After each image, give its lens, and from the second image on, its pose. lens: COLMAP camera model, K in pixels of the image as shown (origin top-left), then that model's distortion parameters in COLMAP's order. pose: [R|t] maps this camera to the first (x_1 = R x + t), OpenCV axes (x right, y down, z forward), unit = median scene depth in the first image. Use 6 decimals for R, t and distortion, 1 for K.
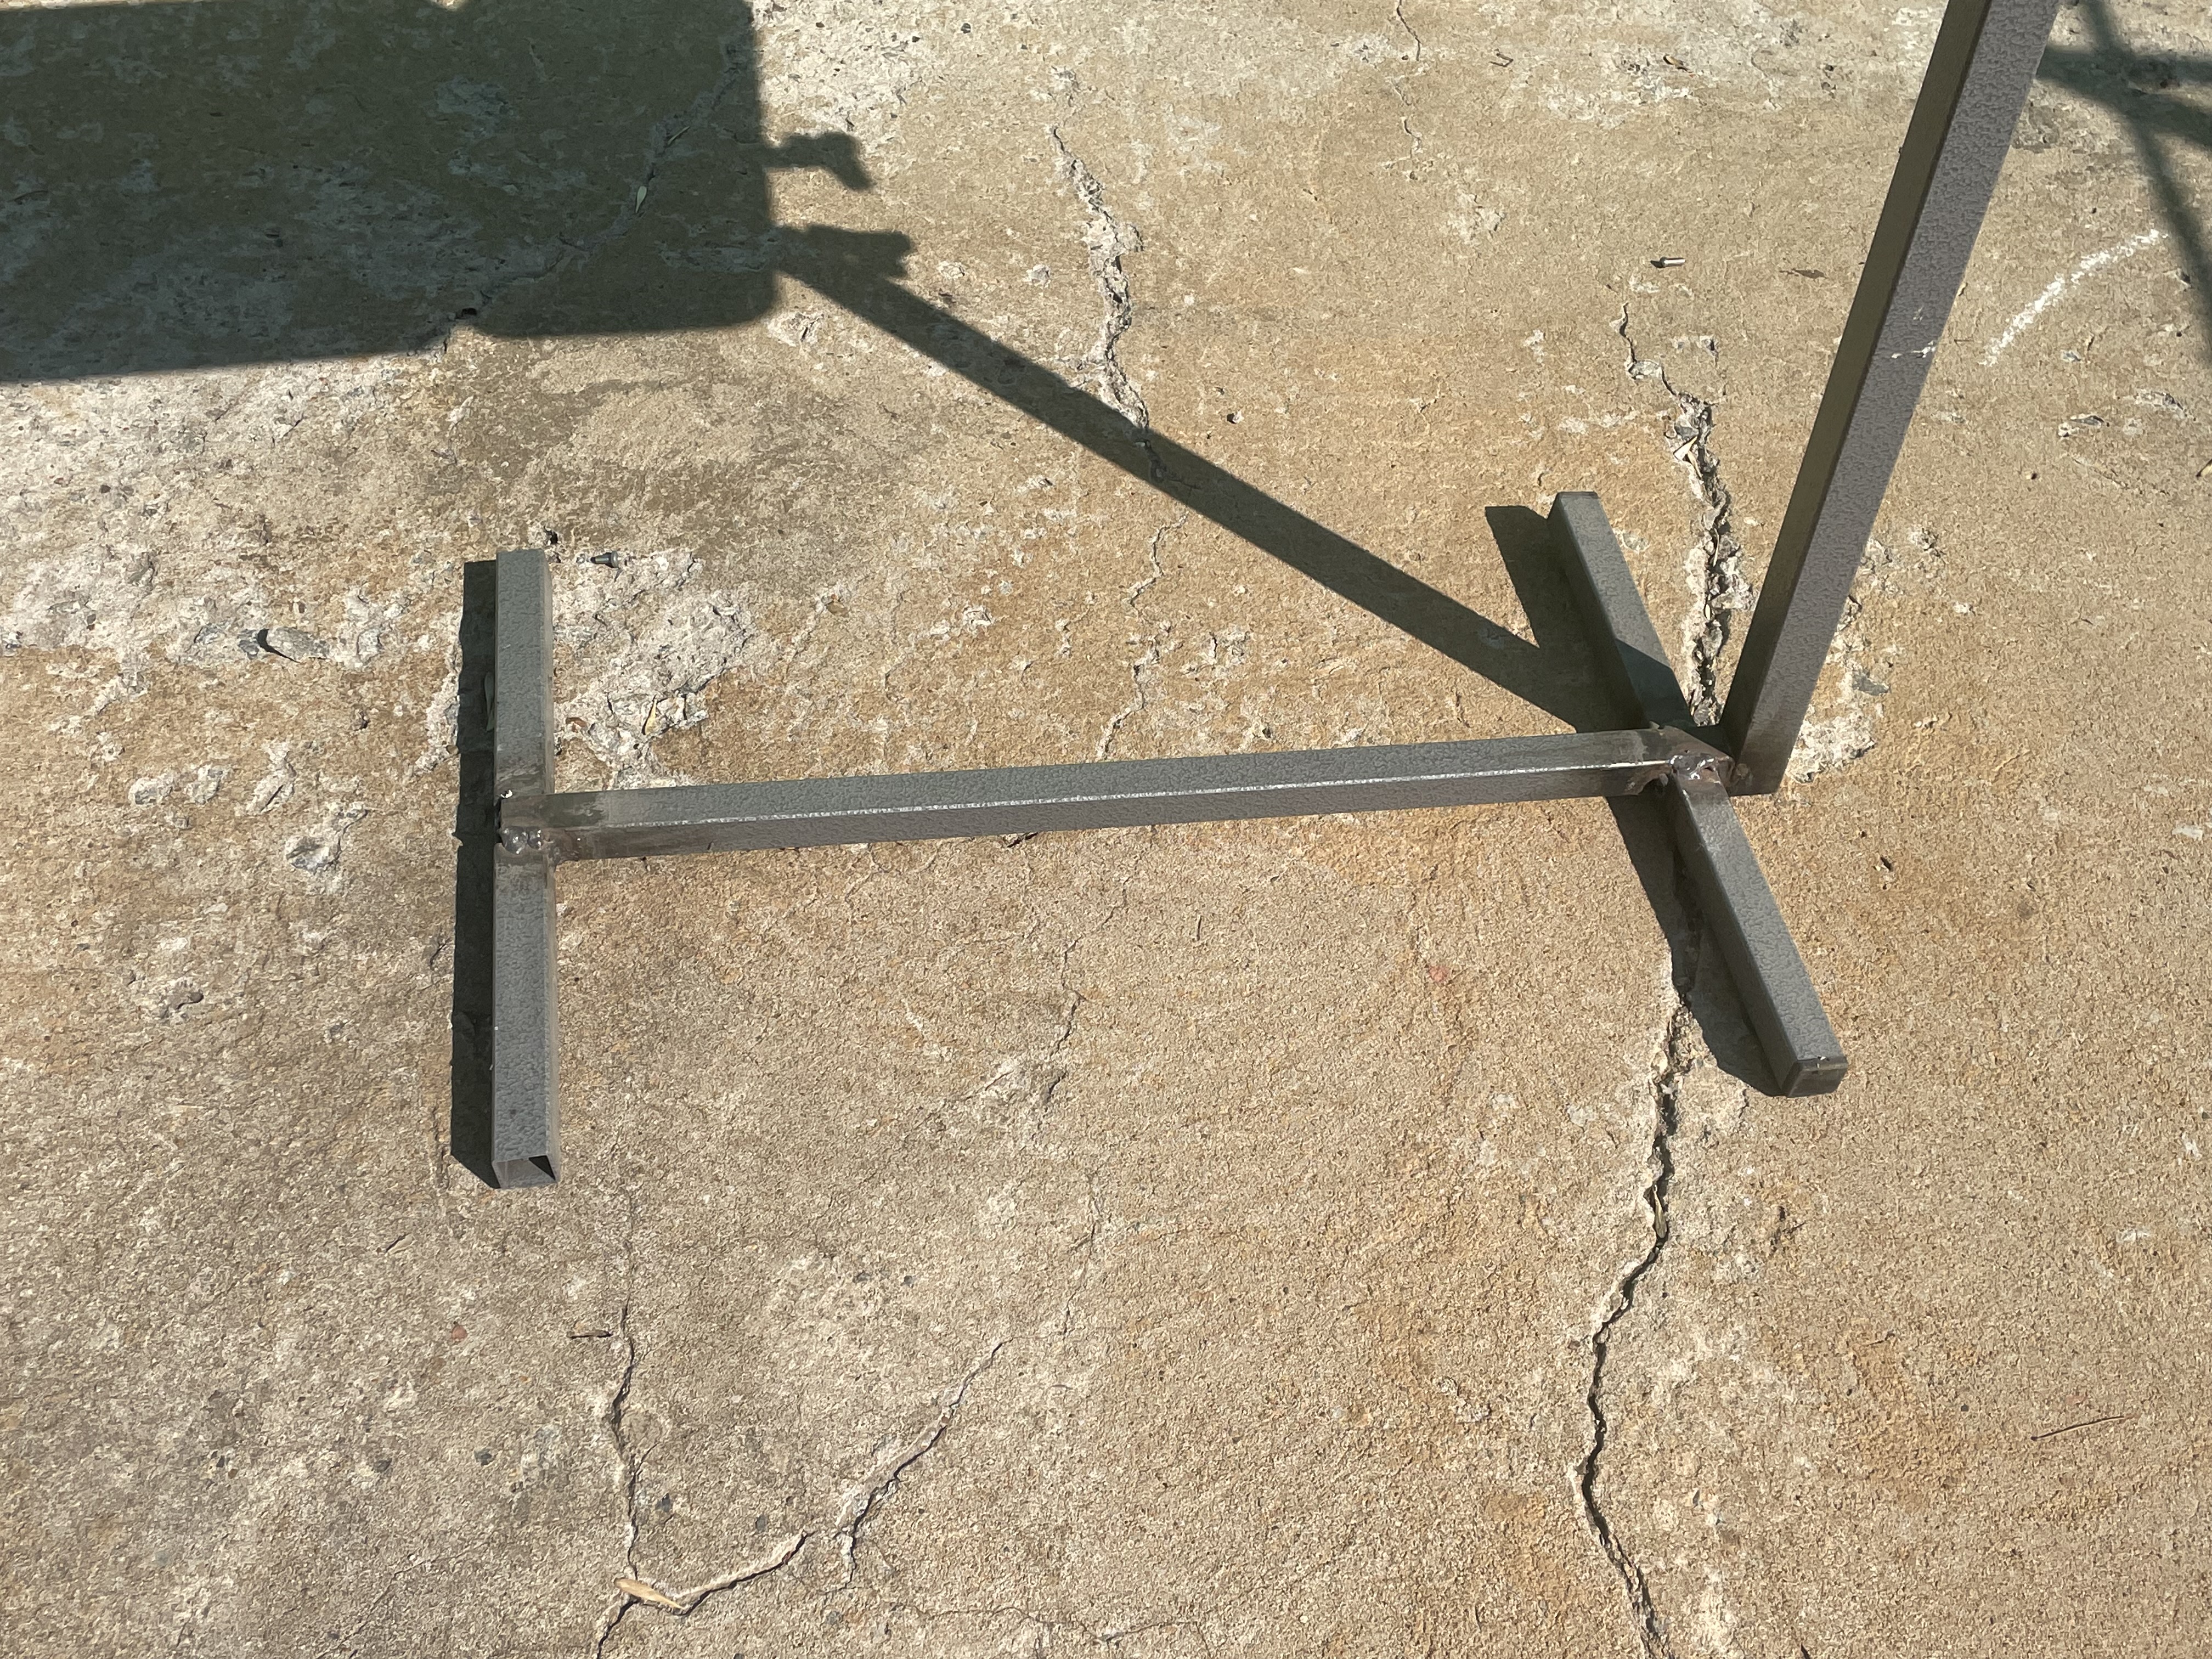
lens RADIAL K [[2298.6, 0, 1106.0], [0, 2298.6, 829.5], [0, 0, 1]] dist [0.126352, -0.236410]
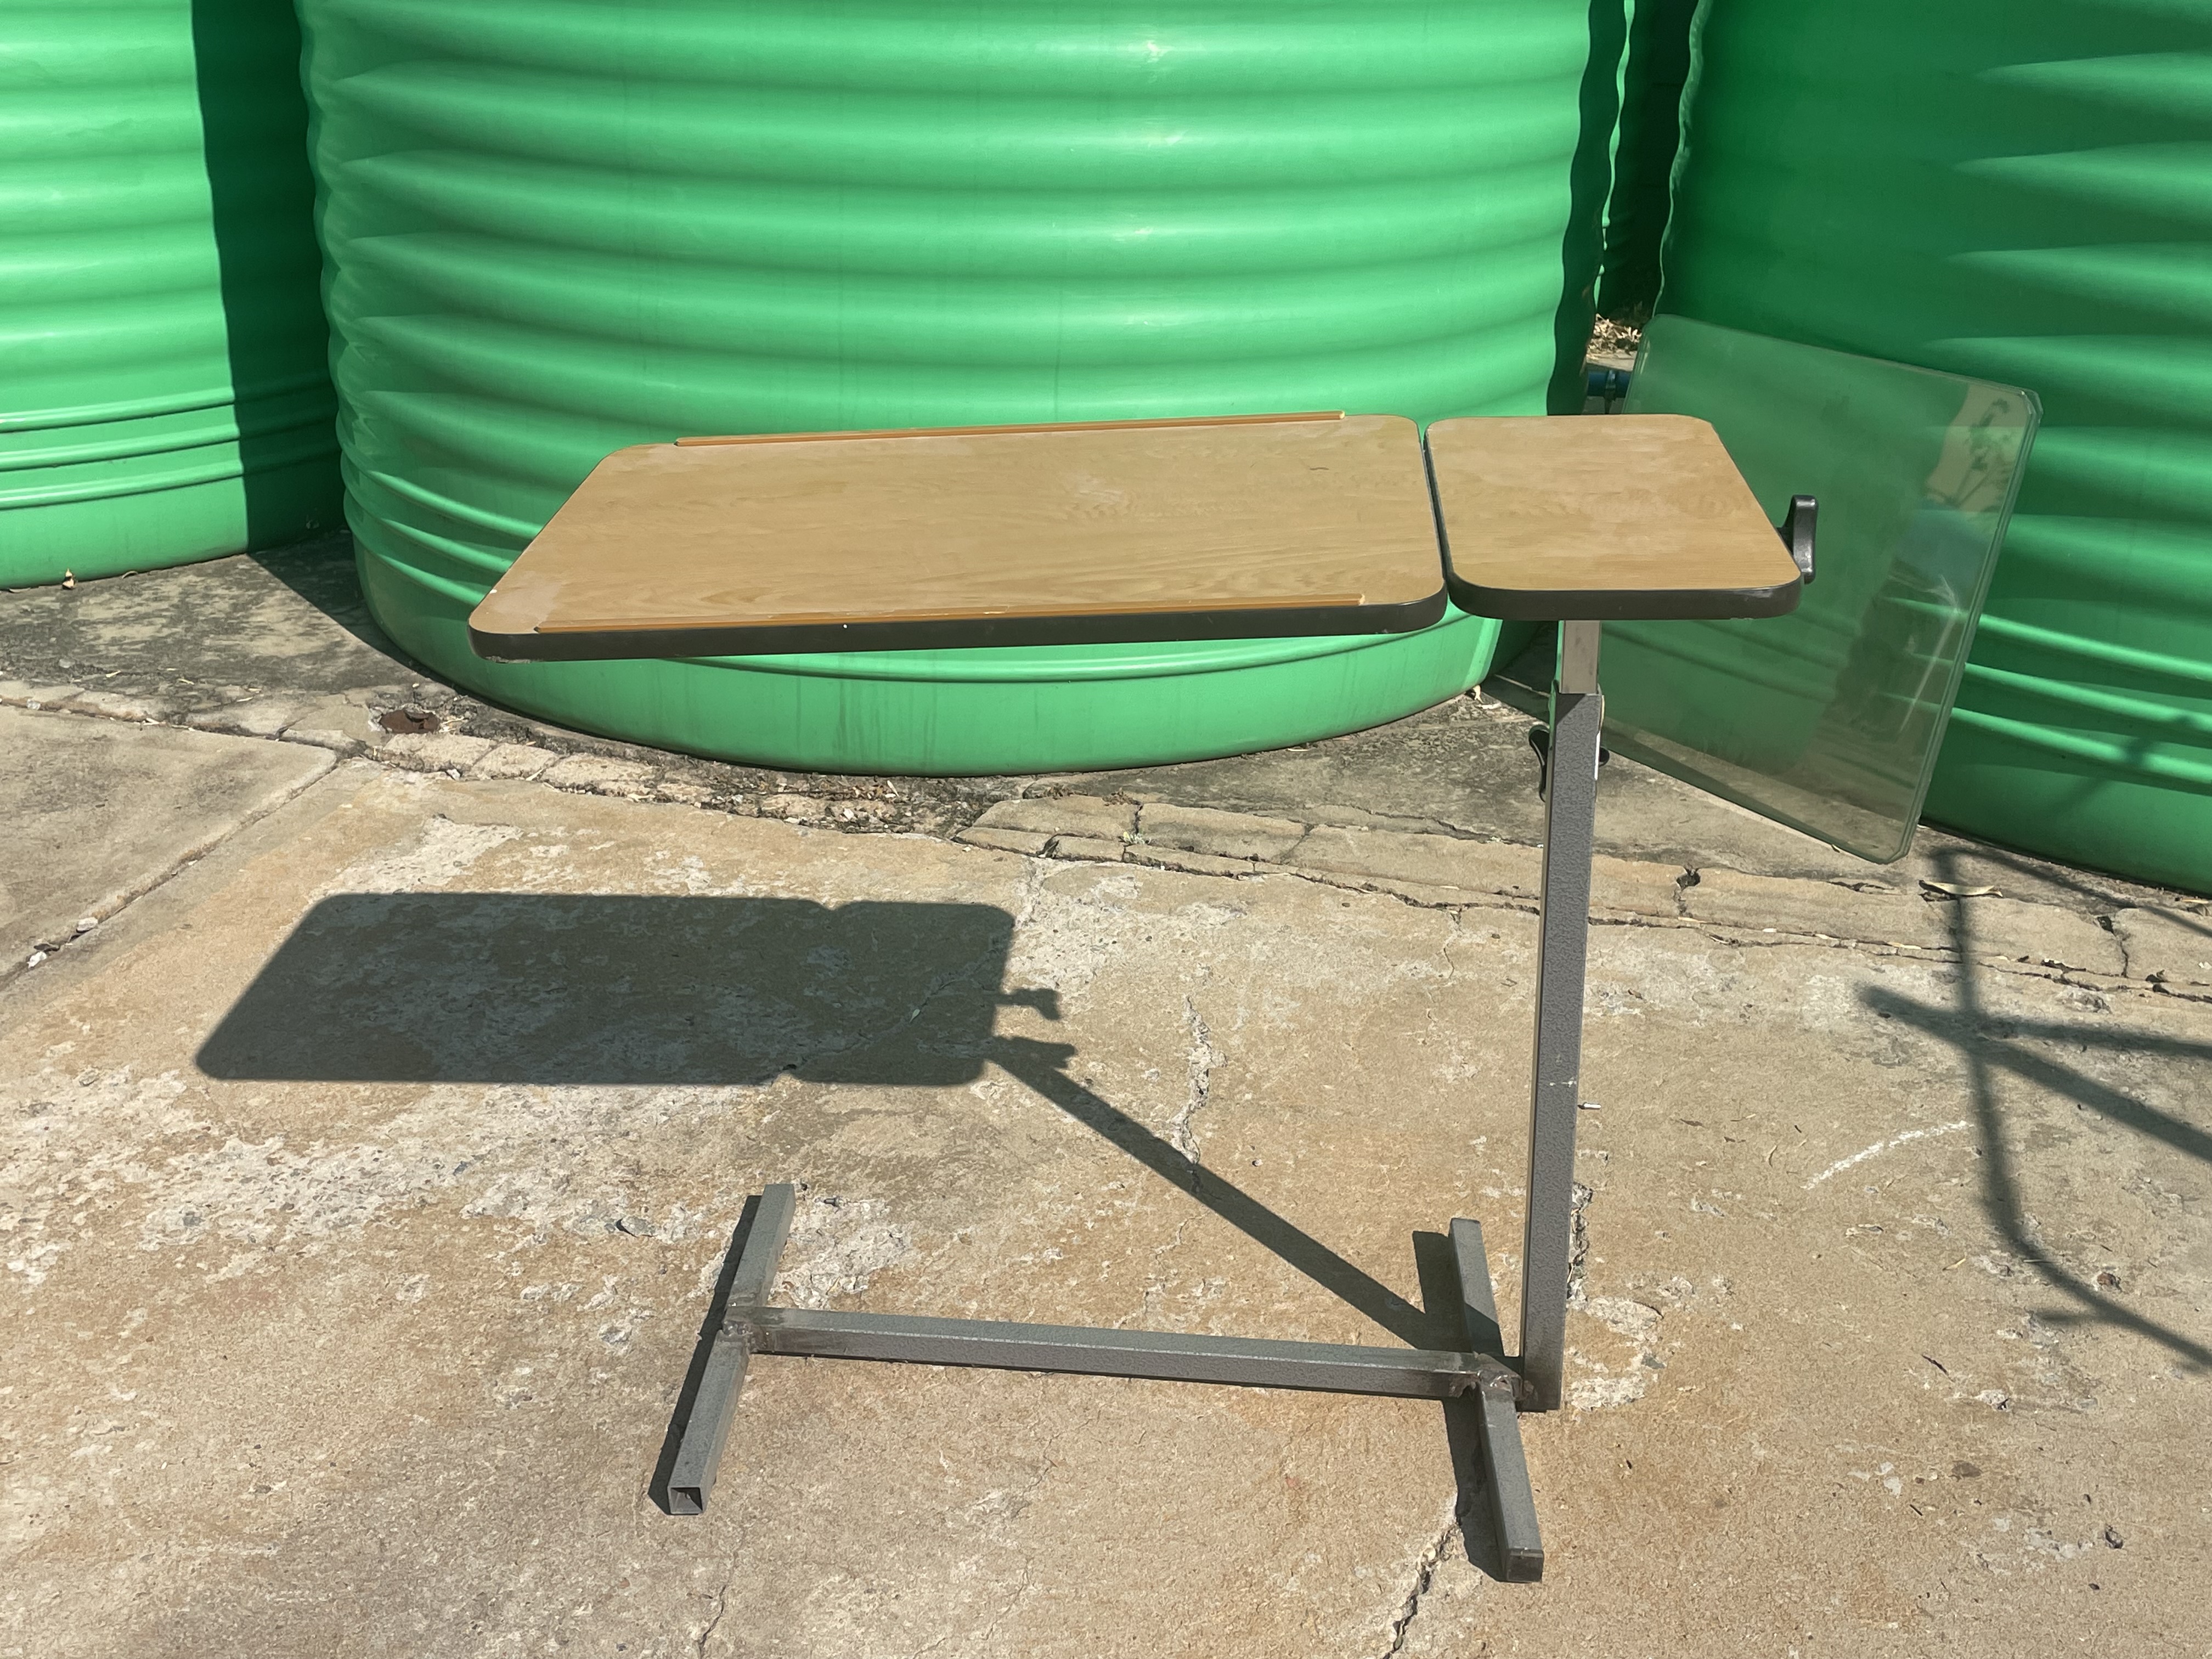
lens RADIAL K [[2291.9, 0, 1138.2], [0, 2291.9, 829.2], [0, 0, 1]] dist [0.129093, -0.299064]
pose [[0.980011, 0.044906, -0.193809, 0.285644], [-0.123944, 0.899843, -0.418235, 0.289302], [0.155616, 0.433897, 0.887422, -0.487139]]
